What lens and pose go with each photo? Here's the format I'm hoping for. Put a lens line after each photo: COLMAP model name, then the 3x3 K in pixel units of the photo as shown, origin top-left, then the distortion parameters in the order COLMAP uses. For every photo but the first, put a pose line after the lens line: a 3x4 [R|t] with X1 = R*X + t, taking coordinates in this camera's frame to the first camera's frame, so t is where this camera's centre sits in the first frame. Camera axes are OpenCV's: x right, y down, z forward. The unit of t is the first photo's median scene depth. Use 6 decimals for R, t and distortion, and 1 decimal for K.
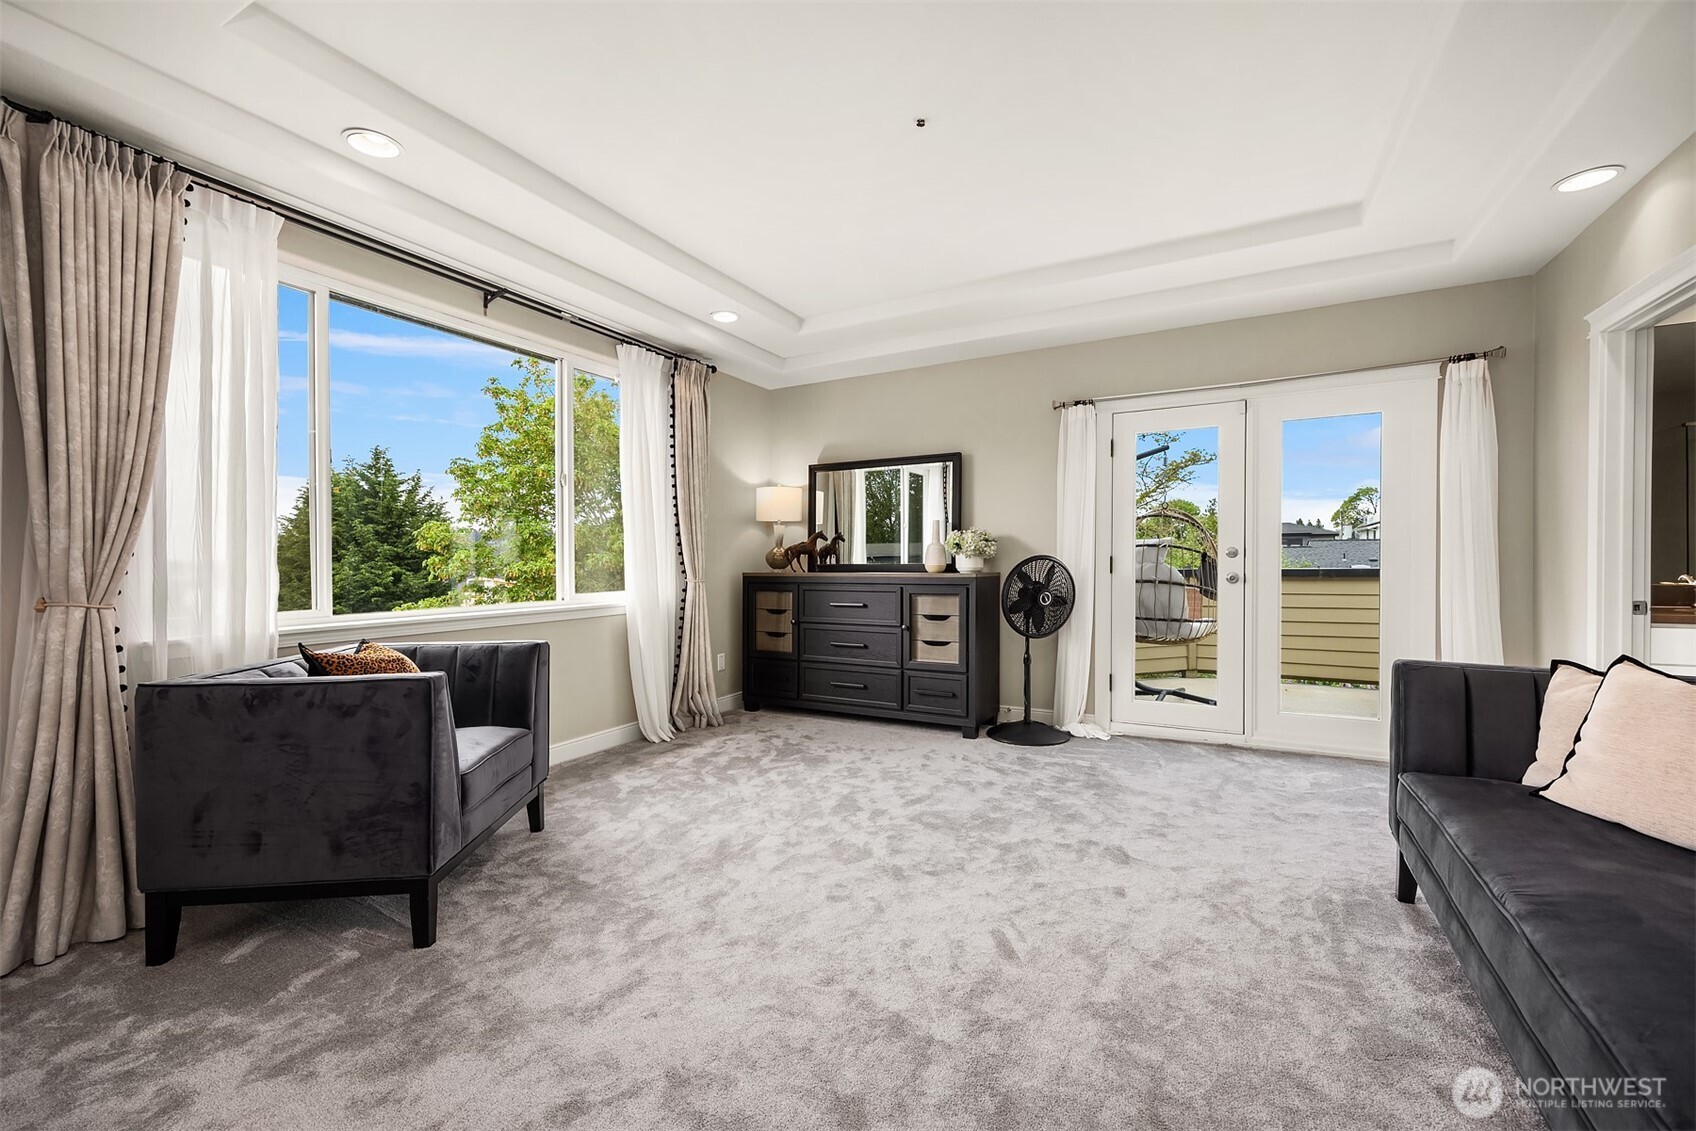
lens RADIAL K [[689.8, 0, 848.7], [0, 689.8, 563.6], [0, 0, 1]] dist [0.012267, 0.000425]
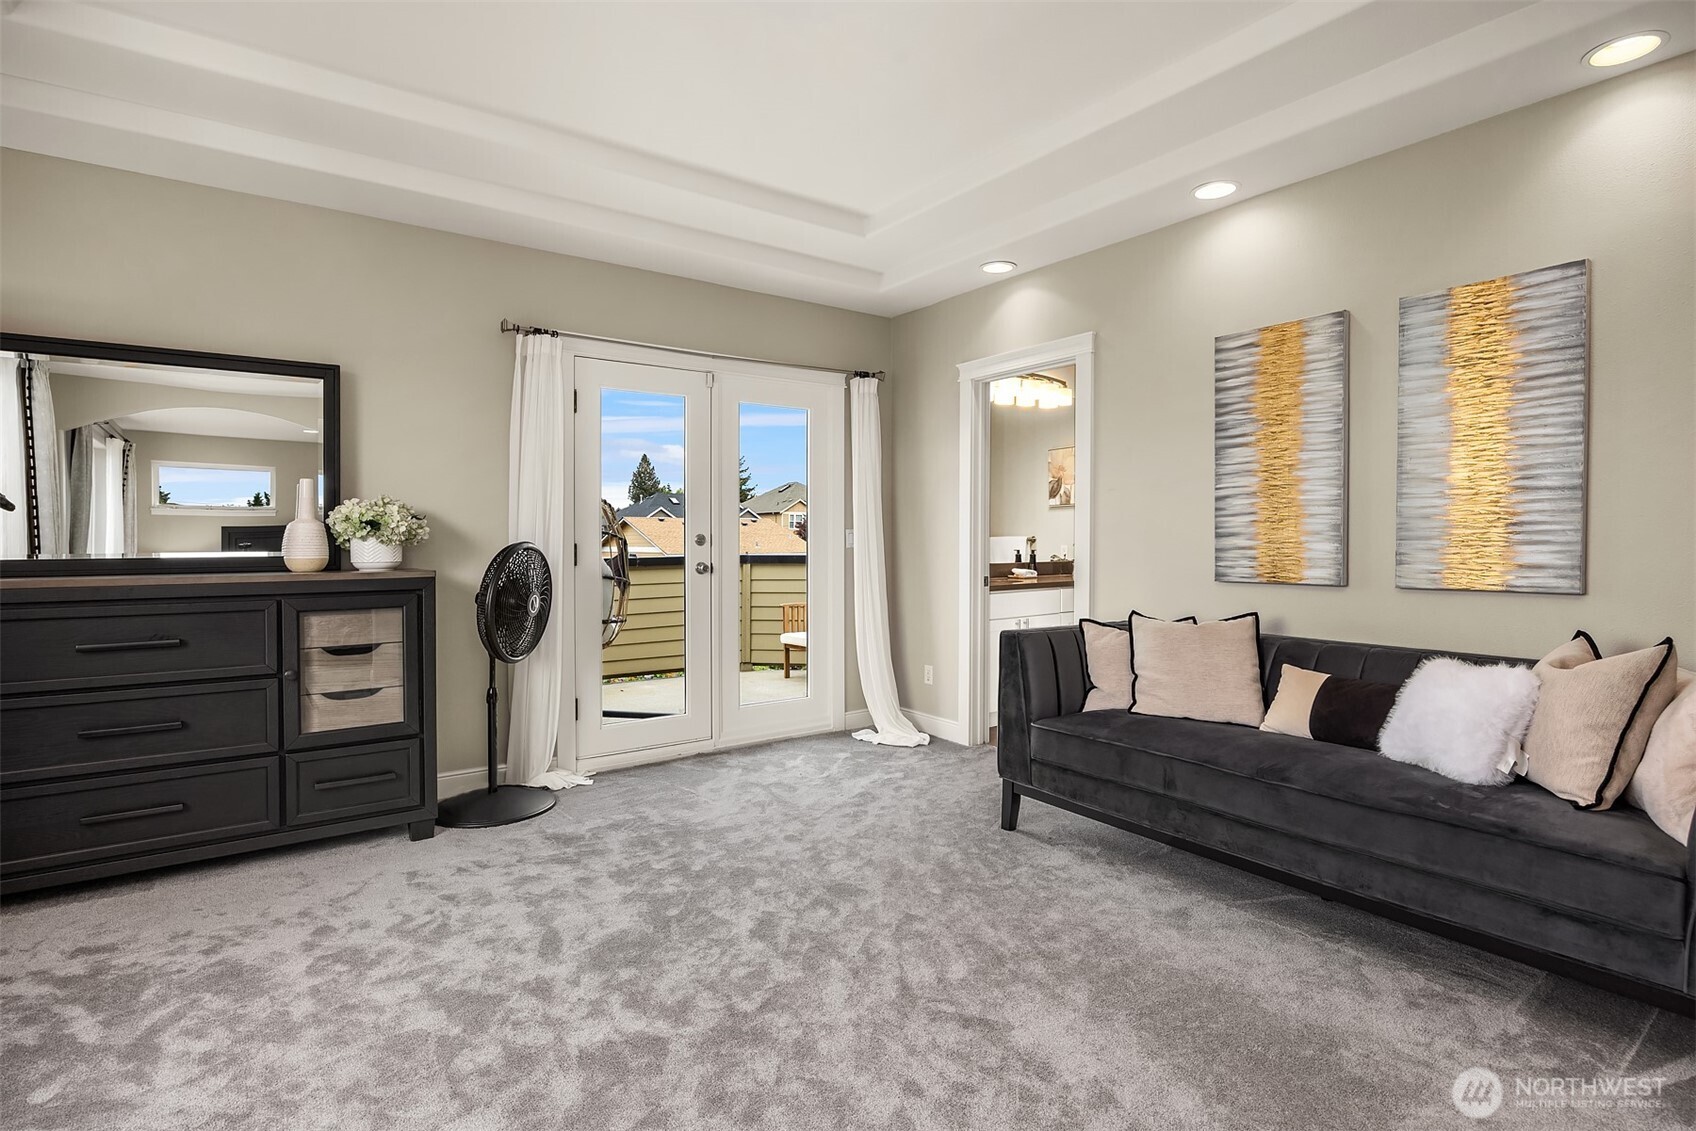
lens RADIAL K [[859.4, 0, 848.4], [0, 859.4, 560.5], [0, 0, 1]] dist [-0.002518, -0.001135]
pose [[0.425465, -0.016583, 0.904823, -0.404001], [0.007393, 0.999862, 0.014848, -0.004291], [-0.904945, 0.000372, 0.425529, 0.378160]]
